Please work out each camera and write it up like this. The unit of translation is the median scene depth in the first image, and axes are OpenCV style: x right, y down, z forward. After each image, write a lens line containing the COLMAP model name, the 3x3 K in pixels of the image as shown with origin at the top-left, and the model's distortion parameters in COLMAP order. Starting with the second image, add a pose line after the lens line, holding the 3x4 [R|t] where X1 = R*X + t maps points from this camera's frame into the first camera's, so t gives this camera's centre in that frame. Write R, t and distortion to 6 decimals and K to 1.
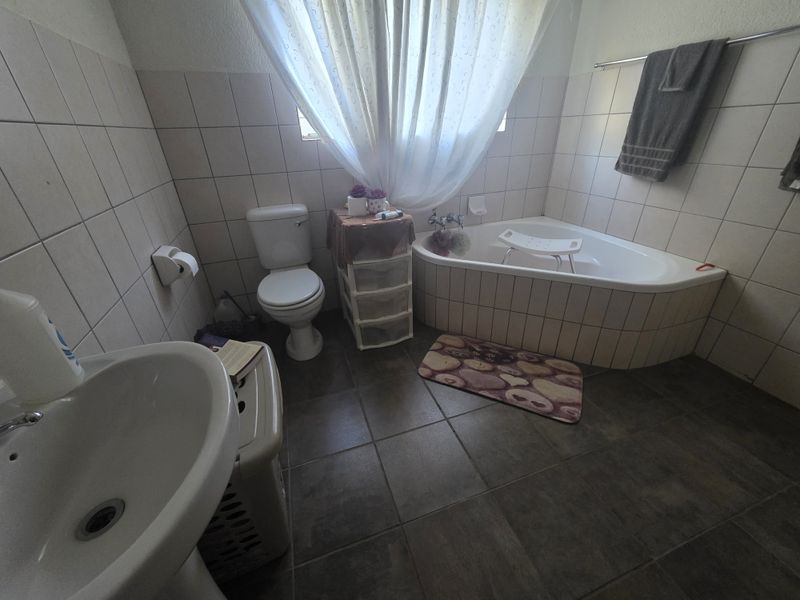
lens RADIAL K [[318.6, 0, 394.0], [0, 318.6, 297.5], [0, 0, 1]] dist [-0.001066, -0.000061]
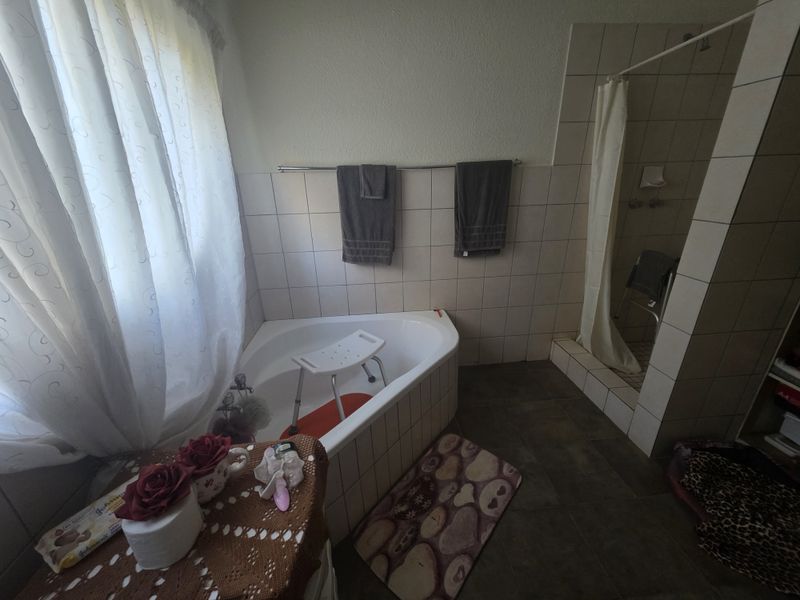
lens RADIAL K [[318.6, 0, 398.8], [0, 318.6, 296.0], [0, 0, 1]] dist [-0.001066, -0.000061]
pose [[0.230437, -0.318137, 0.919613, -0.311619], [0.467848, 0.864874, 0.181967, -0.469532], [-0.853239, 0.388307, 0.348139, 0.596377]]
